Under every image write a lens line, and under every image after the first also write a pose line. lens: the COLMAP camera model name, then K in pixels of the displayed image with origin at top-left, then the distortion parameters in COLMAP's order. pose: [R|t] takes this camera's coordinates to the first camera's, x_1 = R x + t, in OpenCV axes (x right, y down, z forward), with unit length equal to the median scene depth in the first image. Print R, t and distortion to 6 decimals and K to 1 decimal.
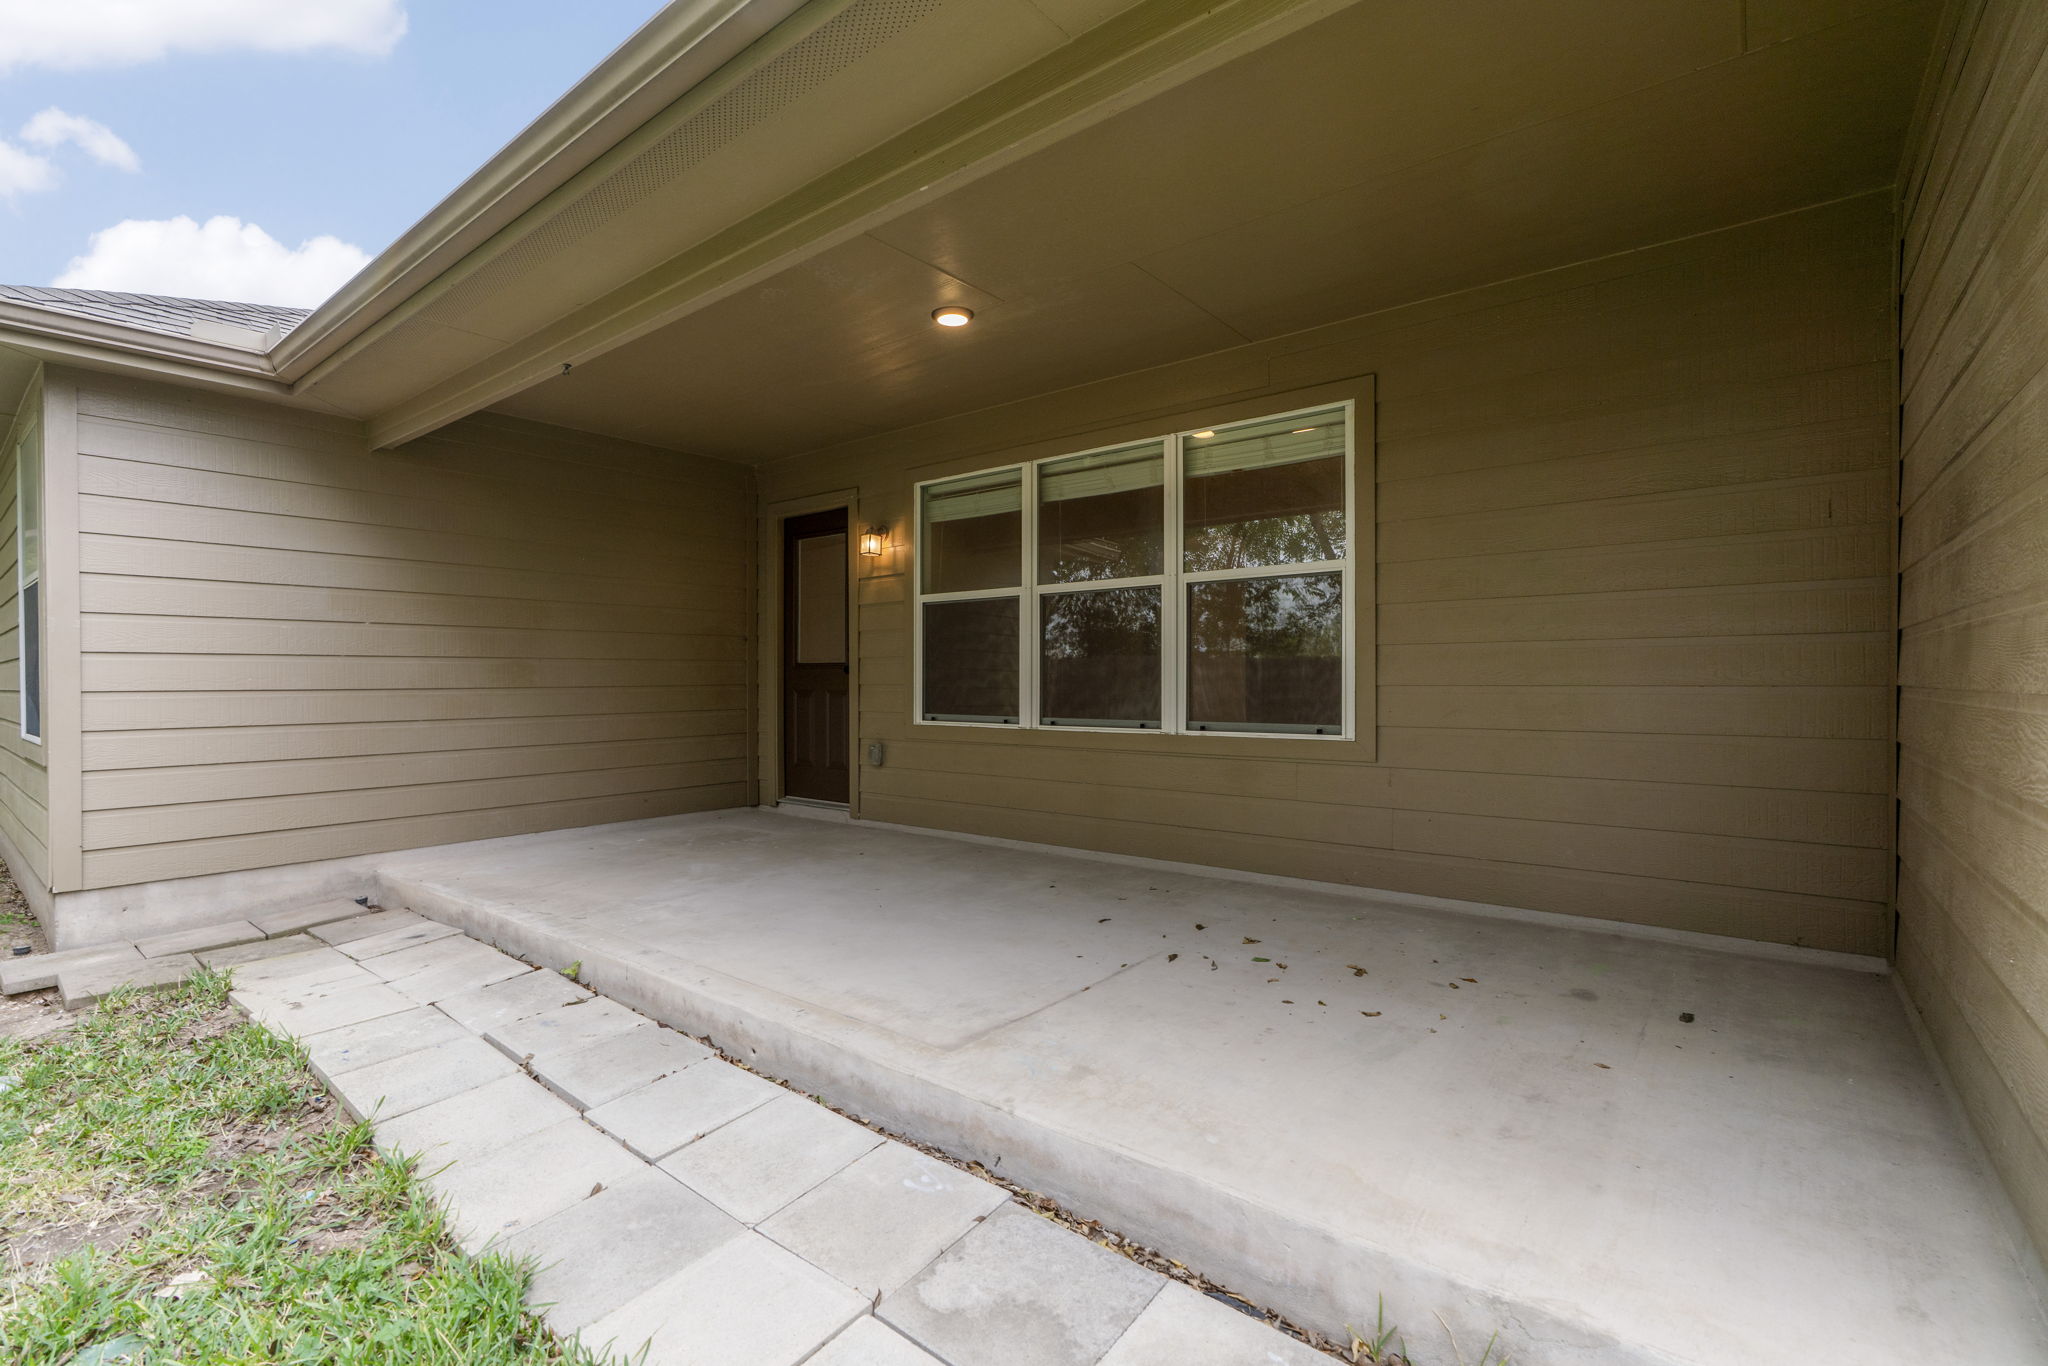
lens RADIAL K [[924.9, 0, 1024.0], [0, 924.9, 683.0], [0, 0, 1]] dist [-0.015770, 0.008602]
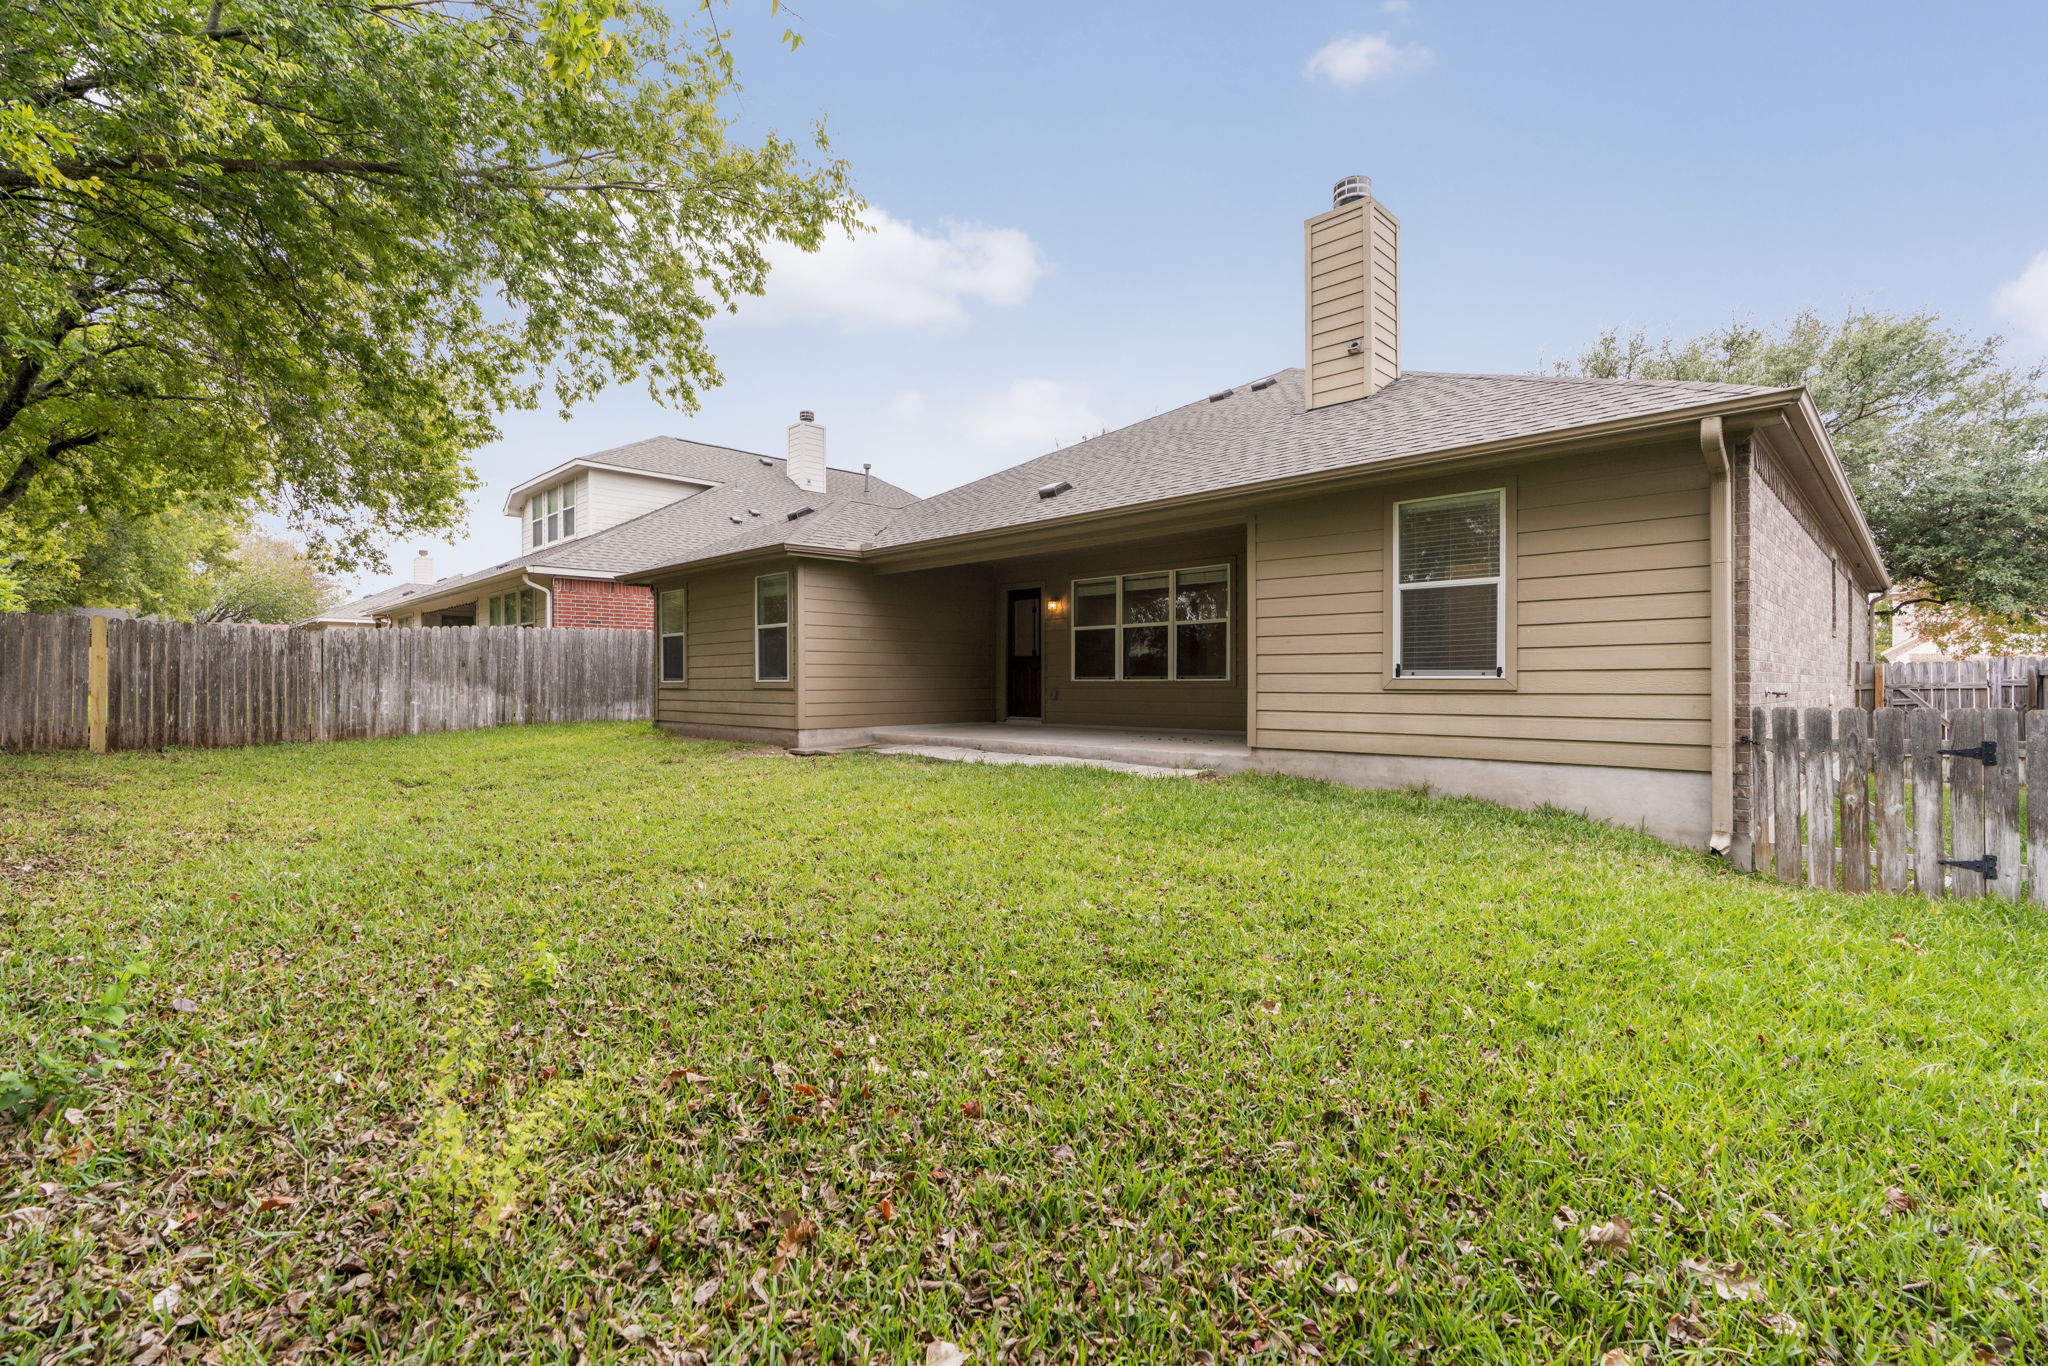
lens RADIAL K [[924.9, 0, 1024.0], [0, 924.9, 683.0], [0, 0, 1]] dist [-0.015770, 0.008602]
pose [[0.993755, 0.002263, -0.111558, 0.028305], [-0.002739, 0.999988, -0.004115, 0.063385], [0.111548, 0.004394, 0.993749, -1.474317]]
